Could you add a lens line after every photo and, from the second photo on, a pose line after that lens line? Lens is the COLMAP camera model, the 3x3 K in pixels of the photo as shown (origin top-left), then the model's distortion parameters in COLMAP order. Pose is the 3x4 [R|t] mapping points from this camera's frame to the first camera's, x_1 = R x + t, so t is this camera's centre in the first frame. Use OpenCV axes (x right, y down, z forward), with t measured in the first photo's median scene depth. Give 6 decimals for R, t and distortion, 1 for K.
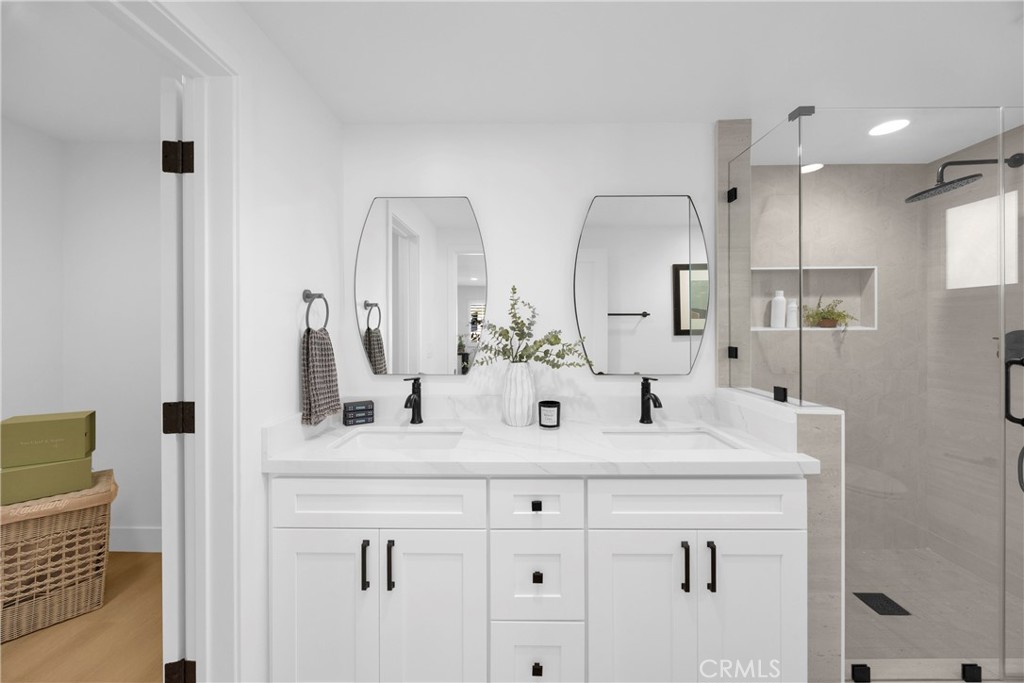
lens RADIAL K [[385.6, 0, 525.2], [0, 385.6, 329.6], [0, 0, 1]] dist [0.001481, -0.001011]
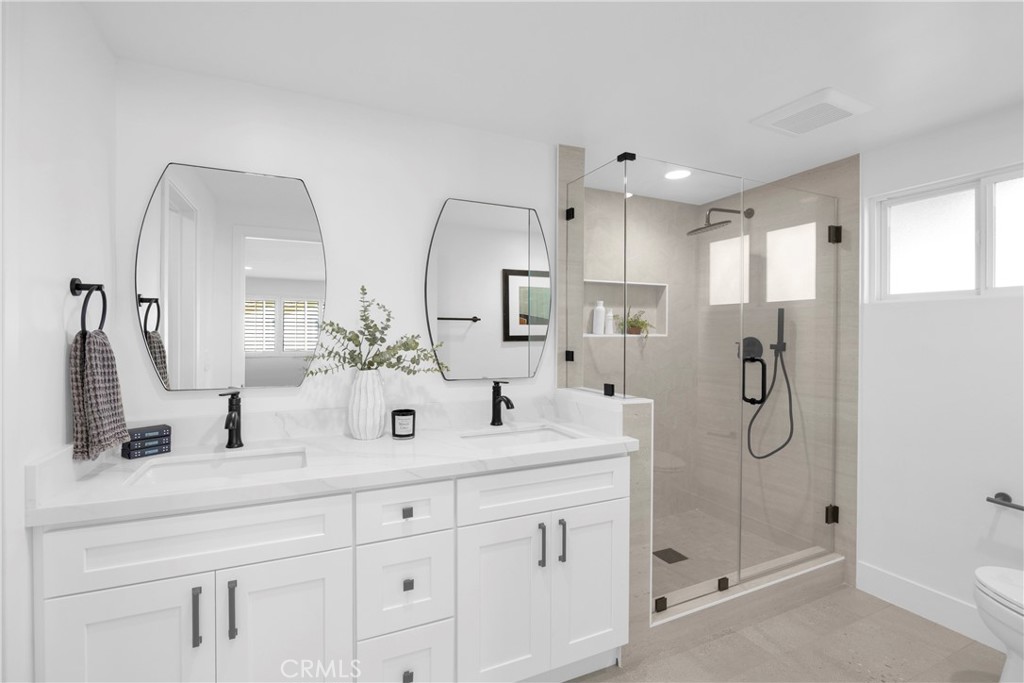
lens RADIAL K [[442.3, 0, 505.4], [0, 442.3, 338.7], [0, 0, 1]] dist [0.000265, 0.000765]
pose [[0.917643, 0.002270, 0.397398, -0.145896], [-0.005373, 0.999963, 0.006695, 0.002397], [-0.397369, -0.008279, 0.917622, -0.101879]]
